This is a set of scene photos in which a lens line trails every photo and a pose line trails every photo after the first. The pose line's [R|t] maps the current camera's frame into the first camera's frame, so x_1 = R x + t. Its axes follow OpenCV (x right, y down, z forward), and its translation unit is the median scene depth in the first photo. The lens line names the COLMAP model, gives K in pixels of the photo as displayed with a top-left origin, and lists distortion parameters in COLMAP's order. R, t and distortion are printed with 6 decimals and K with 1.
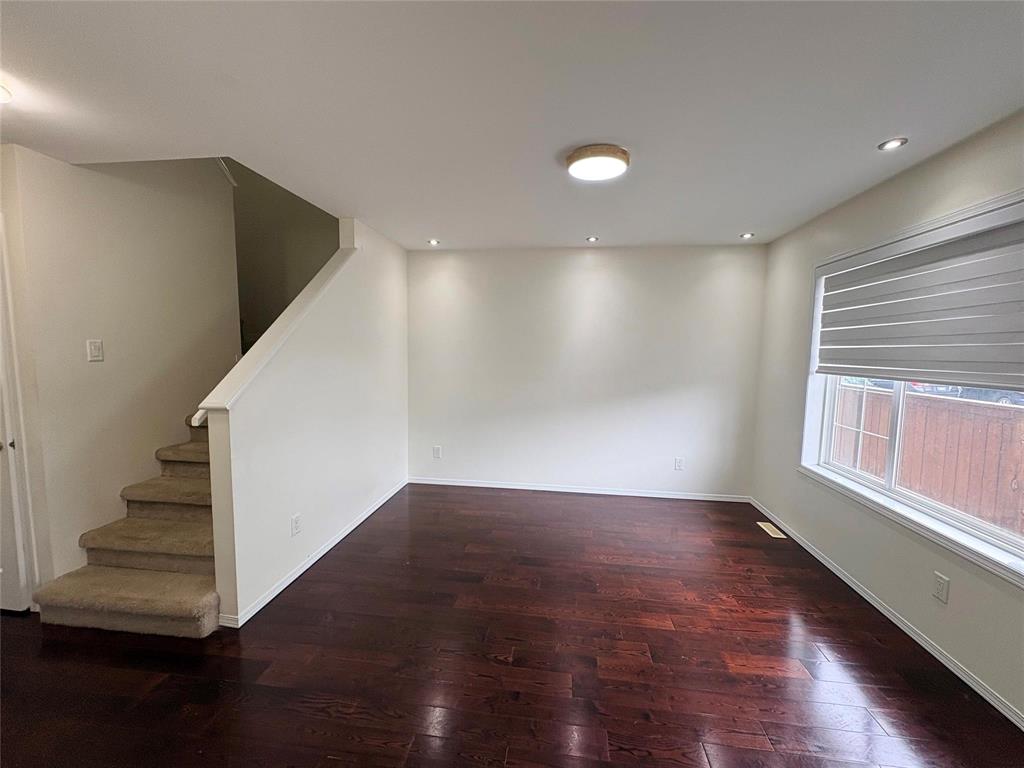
lens RADIAL K [[408.8, 0, 512.0], [0, 408.8, 384.0], [0, 0, 1]] dist [0.000859, 0.000132]
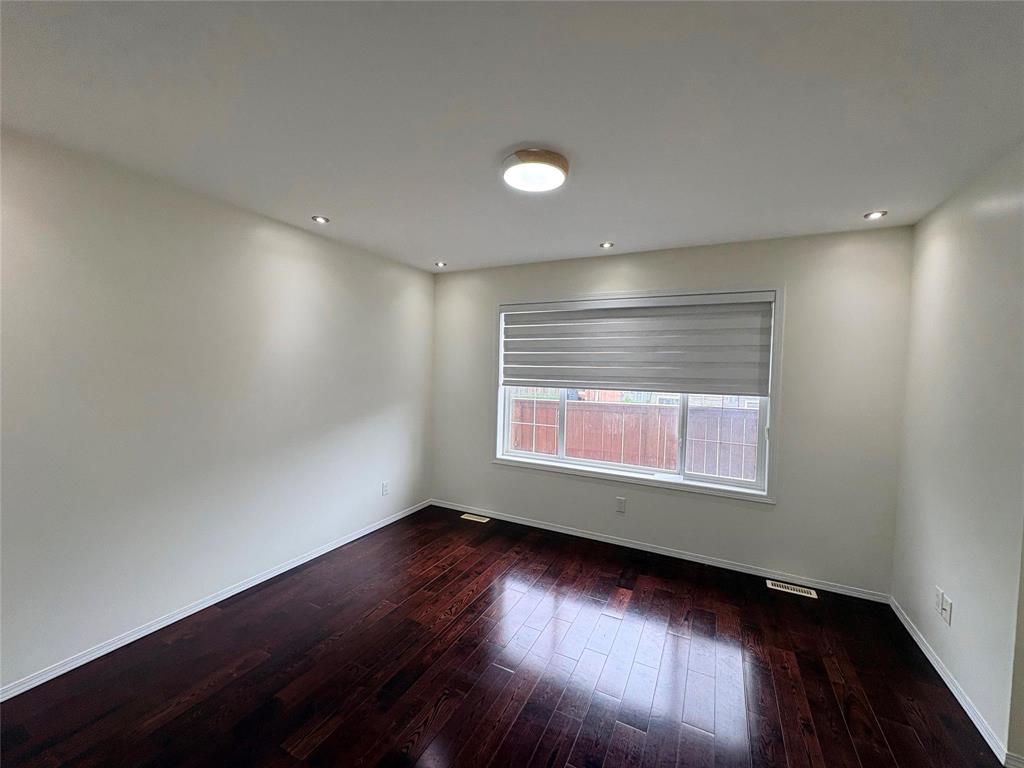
lens RADIAL K [[408.8, 0, 512.0], [0, 408.8, 384.0], [0, 0, 1]] dist [0.000859, 0.000132]
pose [[0.335444, -0.048594, 0.940806, -0.484378], [0.064331, 0.997519, 0.028586, -0.067669], [-0.939861, 0.050934, 0.337738, 0.532317]]
